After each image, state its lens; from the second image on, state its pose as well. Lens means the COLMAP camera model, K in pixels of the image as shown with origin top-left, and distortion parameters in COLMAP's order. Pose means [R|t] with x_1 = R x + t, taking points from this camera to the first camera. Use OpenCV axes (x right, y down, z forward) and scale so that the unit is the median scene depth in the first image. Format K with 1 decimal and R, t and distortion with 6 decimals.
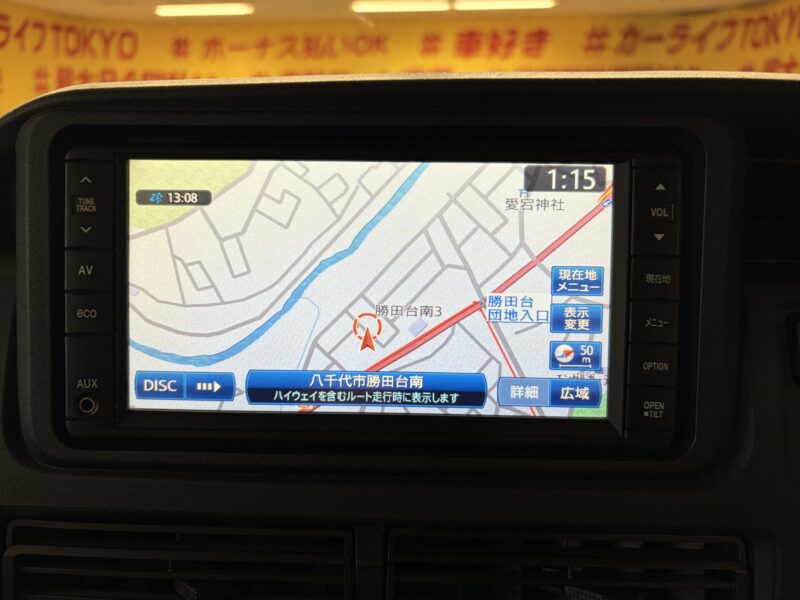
lens RADIAL K [[625.7, 0, 398.8], [0, 625.7, 299.4], [0, 0, 1]] dist [0.056247, -0.091511]
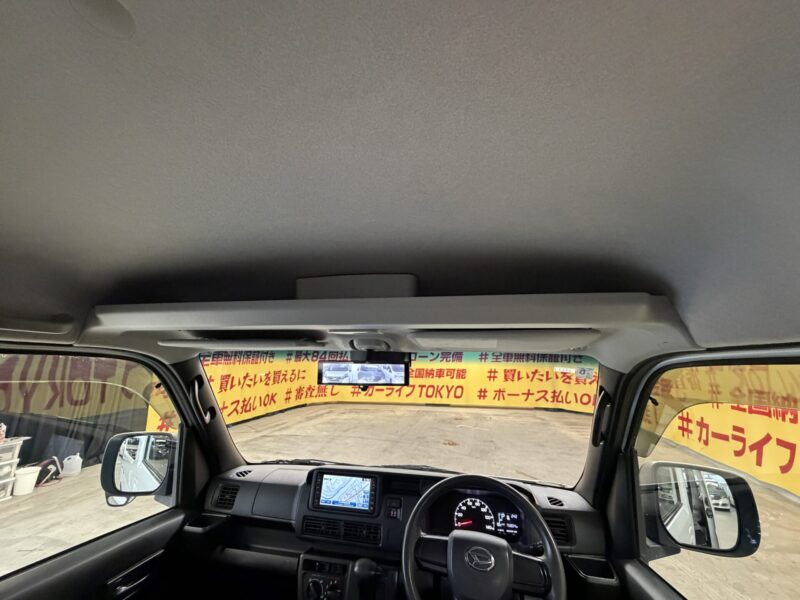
lens RADIAL K [[319.0, 0, 397.5], [0, 319.0, 300.2], [0, 0, 1]] dist [-0.000087, 0.000214]
pose [[0.987512, -0.020197, -0.156243, 1.578731], [-0.052492, 0.892899, -0.447186, -0.494219], [0.148541, 0.449803, 0.880689, -4.556441]]
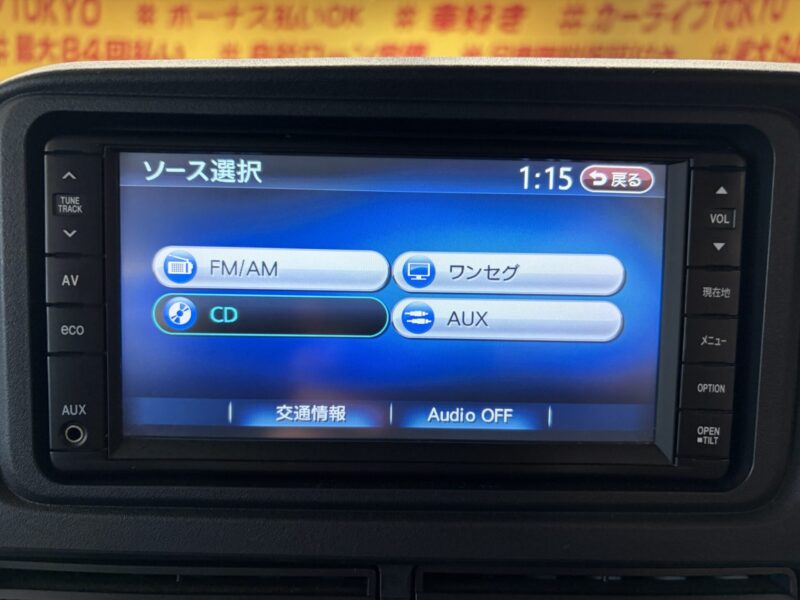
lens RADIAL K [[626.4, 0, 400.0], [0, 626.4, 300.0], [0, 0, 1]] dist [0.062079, -0.098973]
pose [[0.998968, 0.002100, 0.045377, -0.082204], [-0.003782, 0.999308, 0.037005, -0.052480], [-0.045268, -0.037138, 0.998284, 0.109465]]
